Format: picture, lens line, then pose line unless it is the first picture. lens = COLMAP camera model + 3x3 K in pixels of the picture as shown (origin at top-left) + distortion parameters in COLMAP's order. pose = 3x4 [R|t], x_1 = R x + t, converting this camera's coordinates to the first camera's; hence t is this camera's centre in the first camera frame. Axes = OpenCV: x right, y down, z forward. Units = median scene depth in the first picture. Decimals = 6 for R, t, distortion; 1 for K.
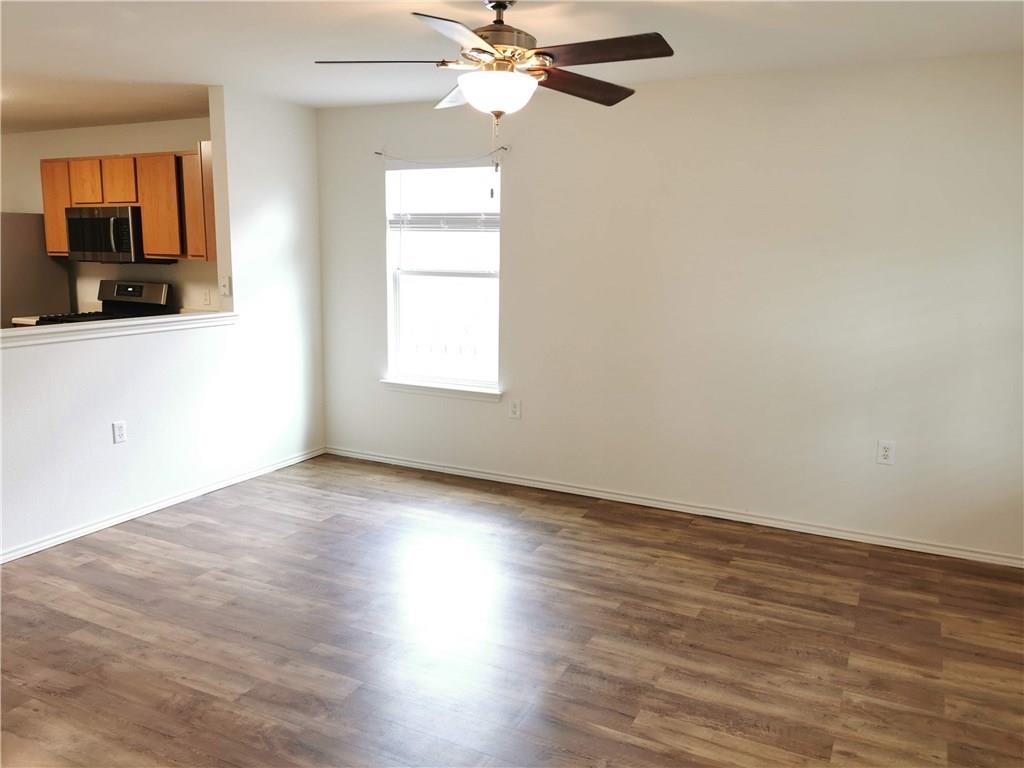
lens RADIAL K [[793.3, 0, 511.6], [0, 793.3, 374.0], [0, 0, 1]] dist [0.044834, -0.025389]
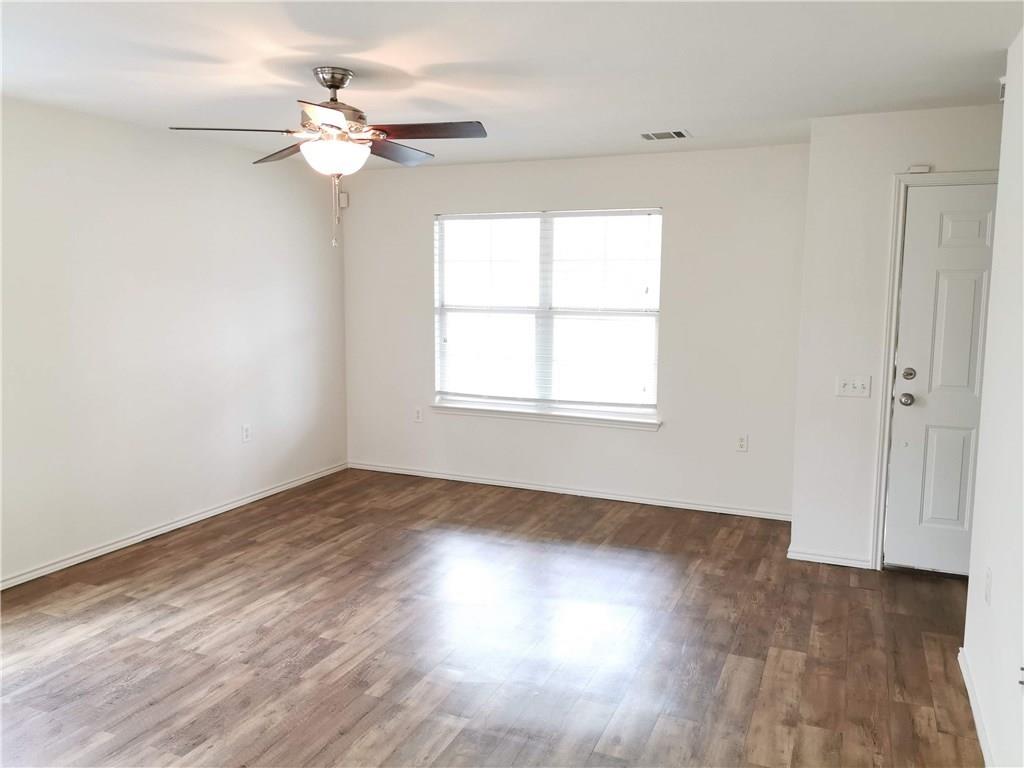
lens RADIAL K [[793.3, 0, 510.5], [0, 793.3, 390.4], [0, 0, 1]] dist [0.044834, -0.025389]
pose [[-0.052141, -0.147117, 0.987744, -0.891241], [0.152517, 0.976313, 0.153466, -0.111937], [-0.986925, 0.158649, -0.028468, 0.613542]]
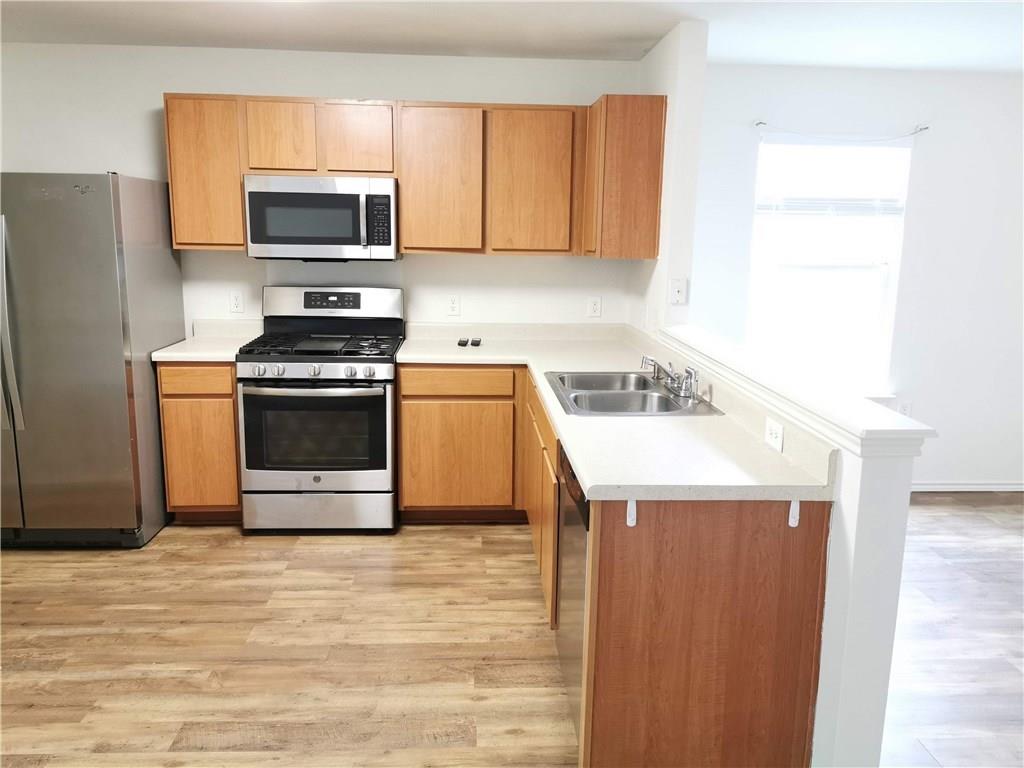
lens RADIAL K [[793.3, 0, 506.3], [0, 793.3, 386.4], [0, 0, 1]] dist [0.044834, -0.025389]
pose [[0.868075, -0.095946, 0.487073, -1.085274], [0.071837, 0.995096, 0.067989, -0.104163], [-0.491208, -0.024029, 0.870711, 0.522331]]
